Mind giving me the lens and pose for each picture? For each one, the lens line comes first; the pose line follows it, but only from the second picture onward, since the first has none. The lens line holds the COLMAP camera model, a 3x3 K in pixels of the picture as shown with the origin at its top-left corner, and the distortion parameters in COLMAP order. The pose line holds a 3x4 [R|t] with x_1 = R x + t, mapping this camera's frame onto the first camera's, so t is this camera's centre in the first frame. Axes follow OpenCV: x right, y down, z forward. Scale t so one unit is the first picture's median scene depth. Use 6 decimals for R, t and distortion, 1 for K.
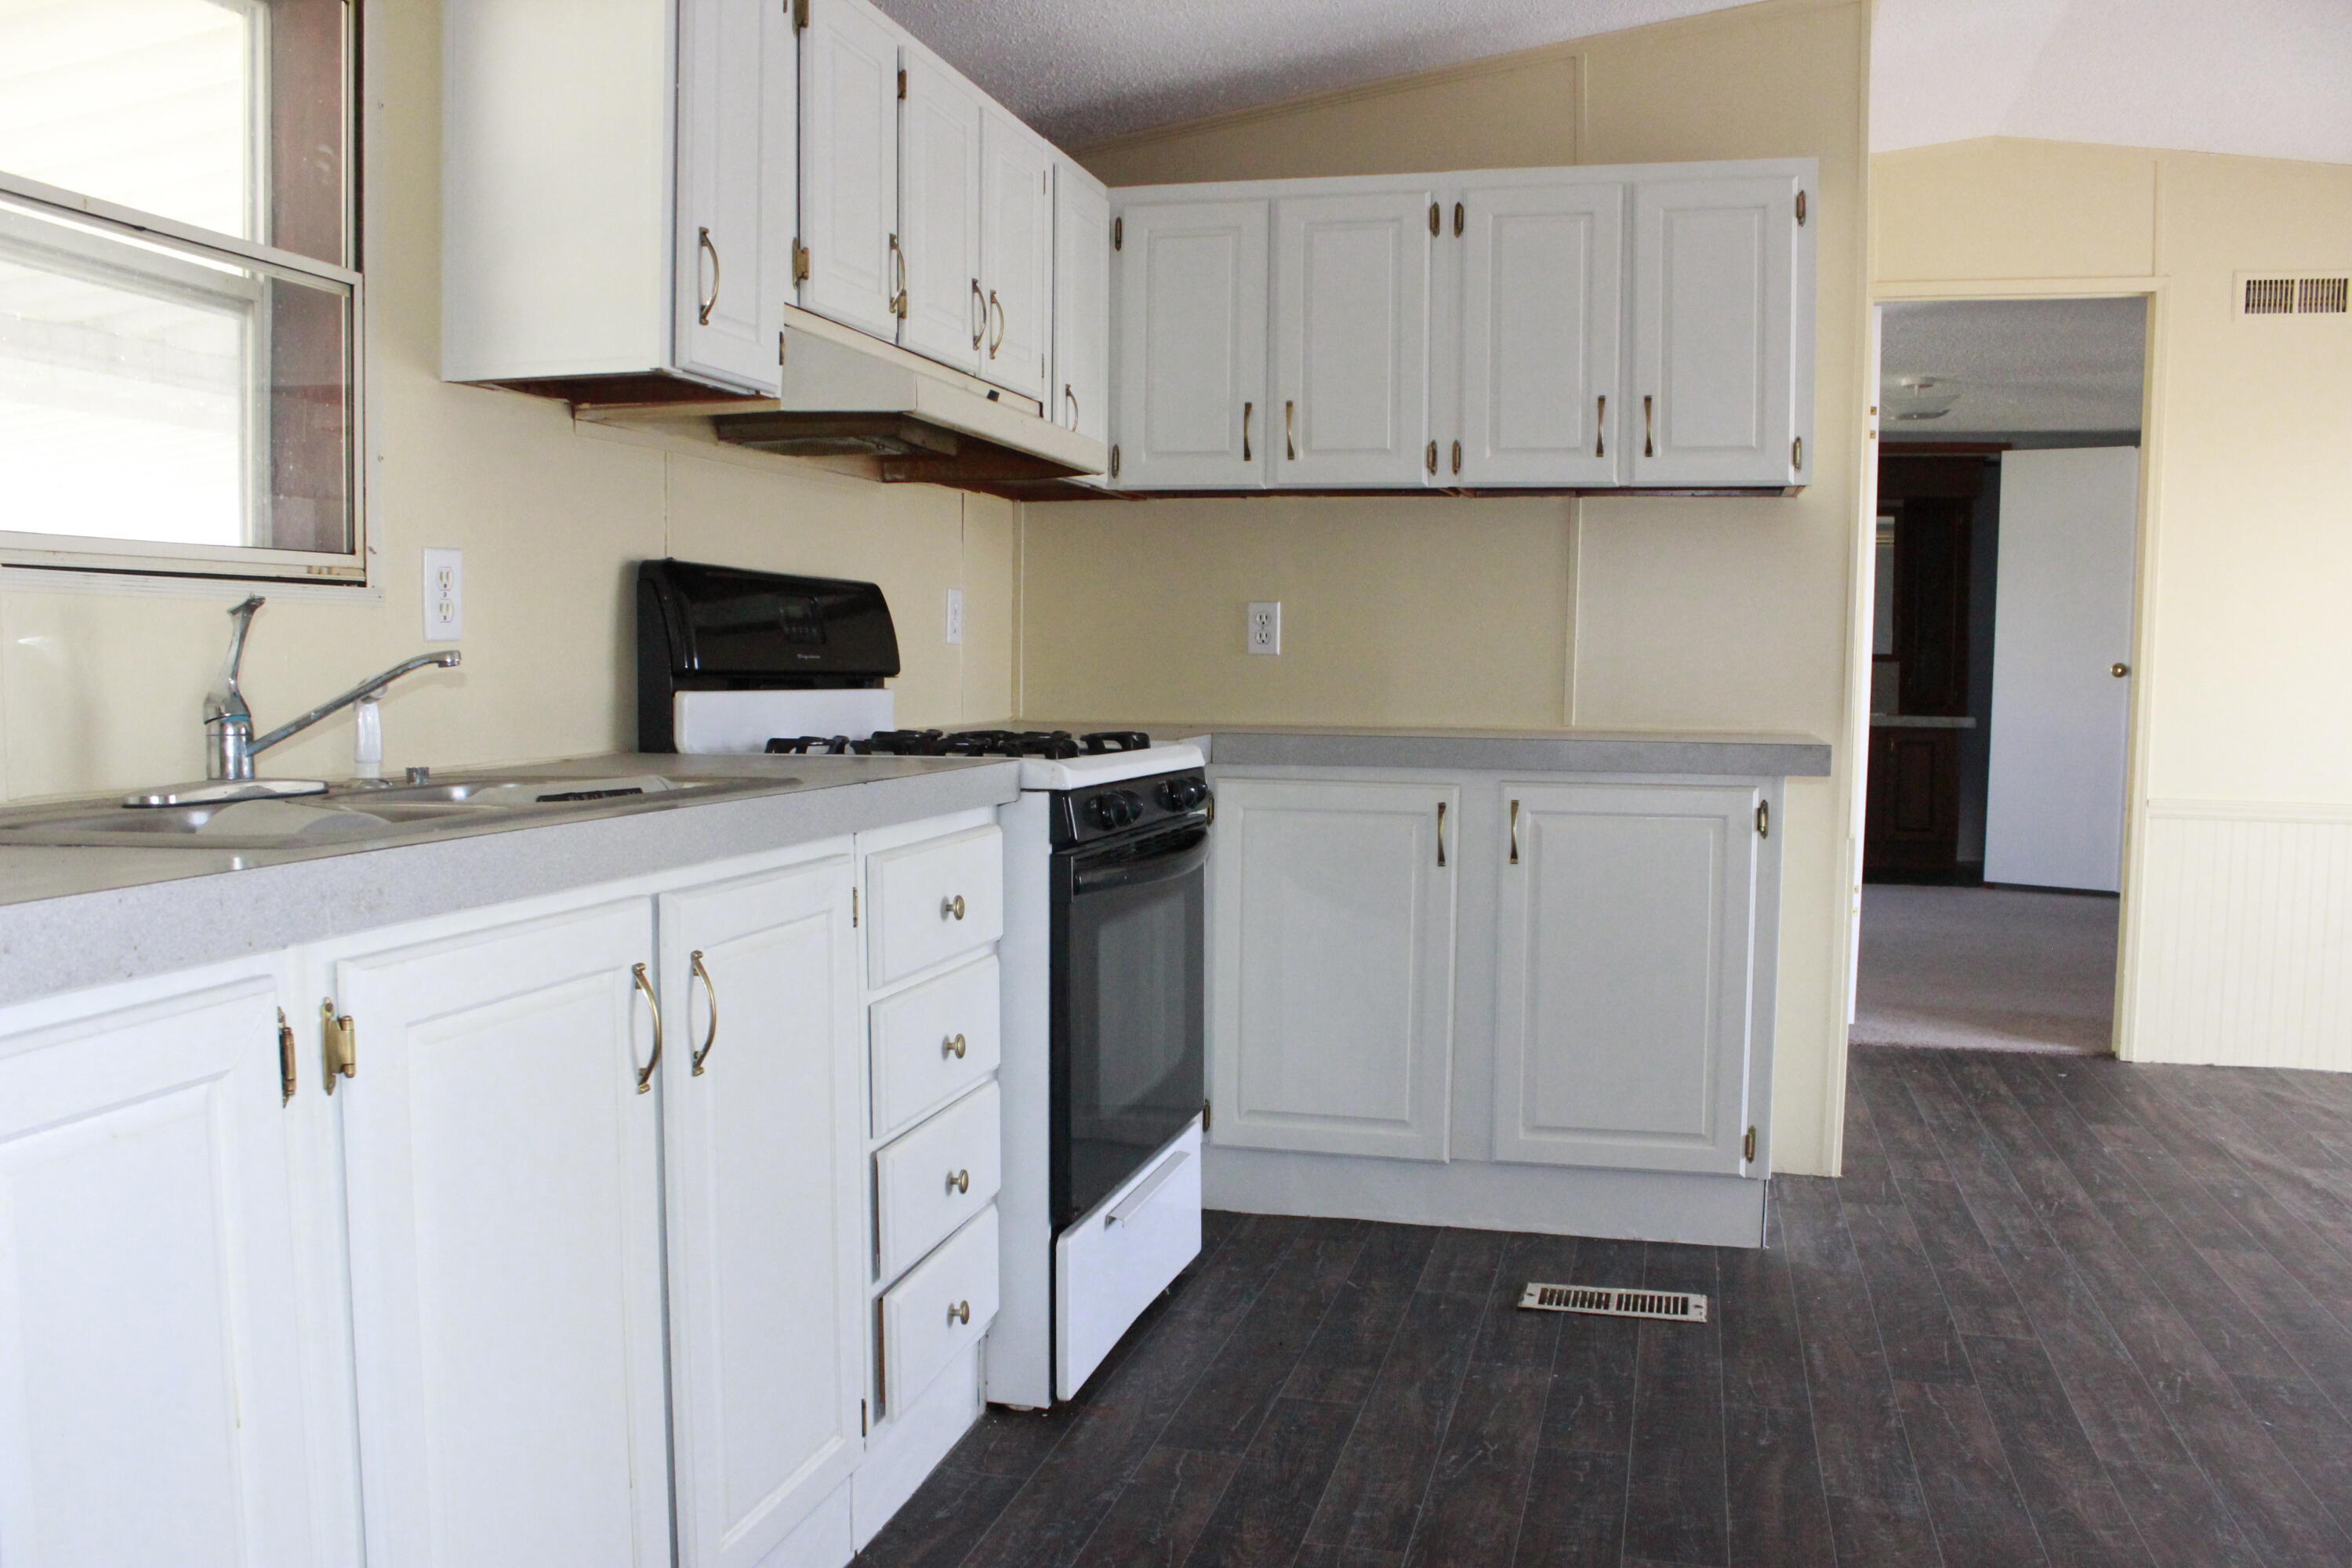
lens RADIAL K [[1979.6, 0, 1167.1], [0, 1979.6, 815.1], [0, 0, 1]] dist [-0.168884, 0.166844]
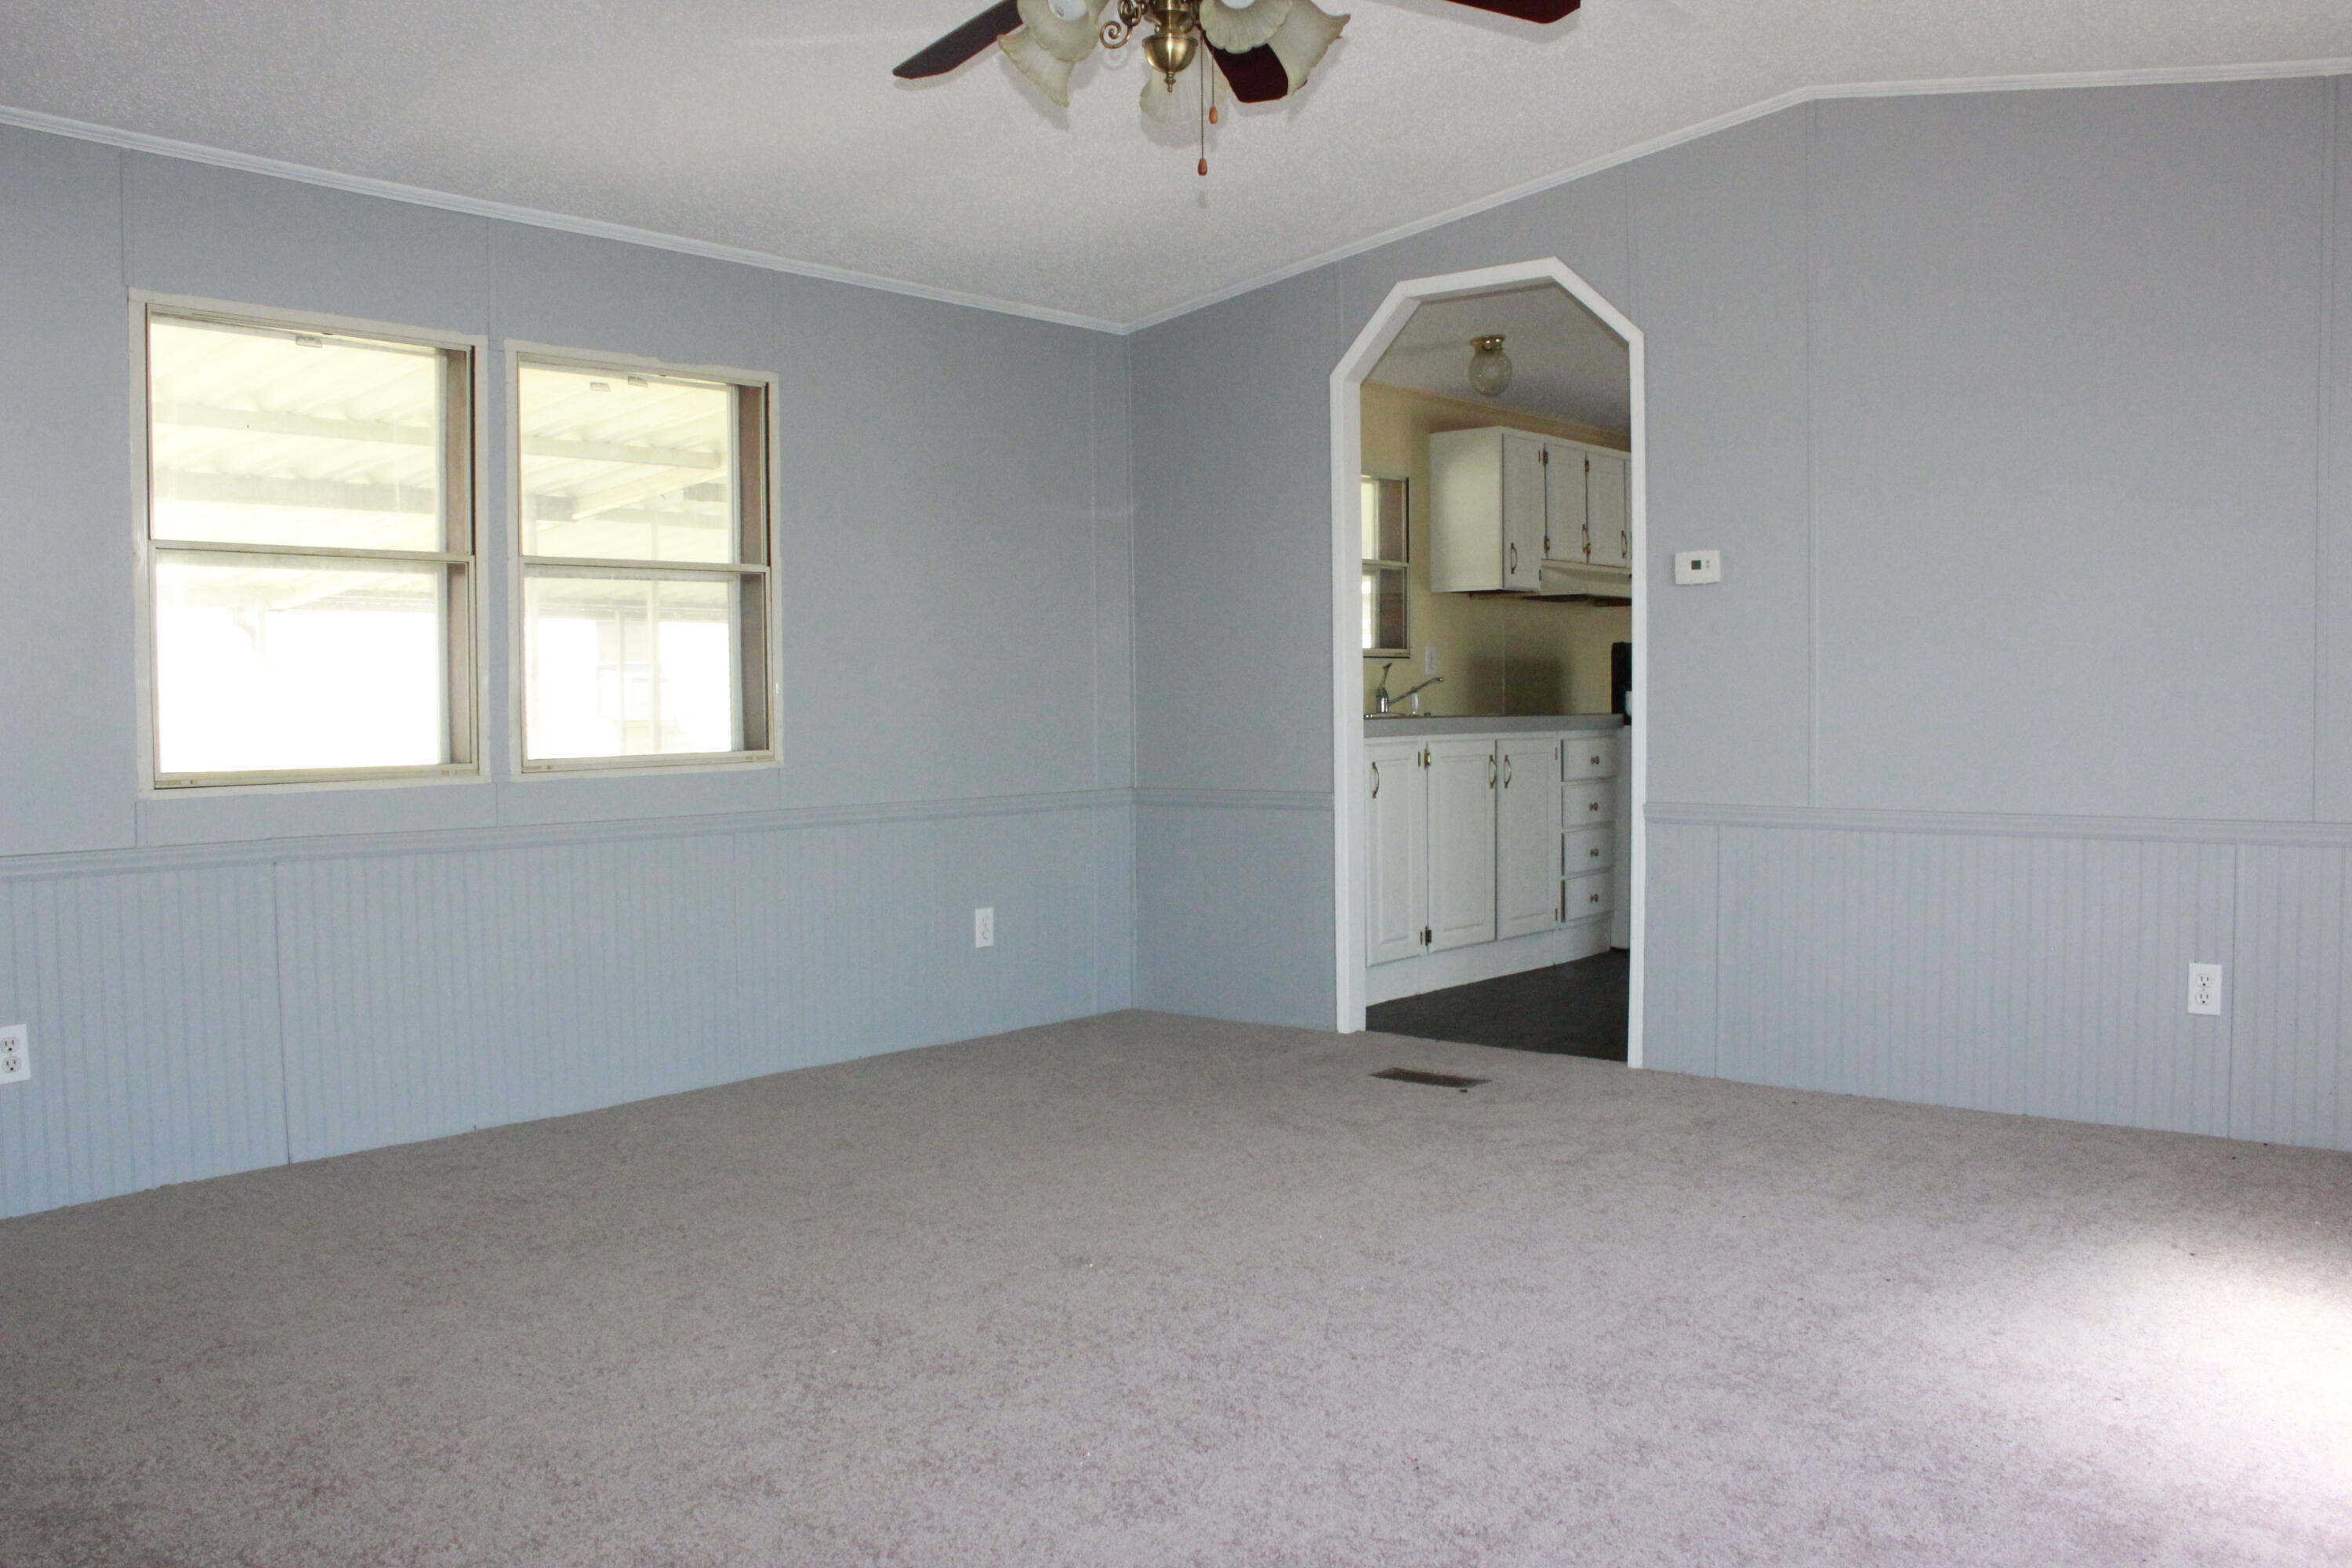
lens RADIAL K [[1979.6, 0, 1167.1], [0, 1979.6, 815.1], [0, 0, 1]] dist [-0.168884, 0.166844]
pose [[0.909171, 0.008179, -0.416342, 0.612050], [-0.016902, 0.999708, -0.017270, 0.214034], [0.416080, 0.022739, 0.909044, -2.231053]]
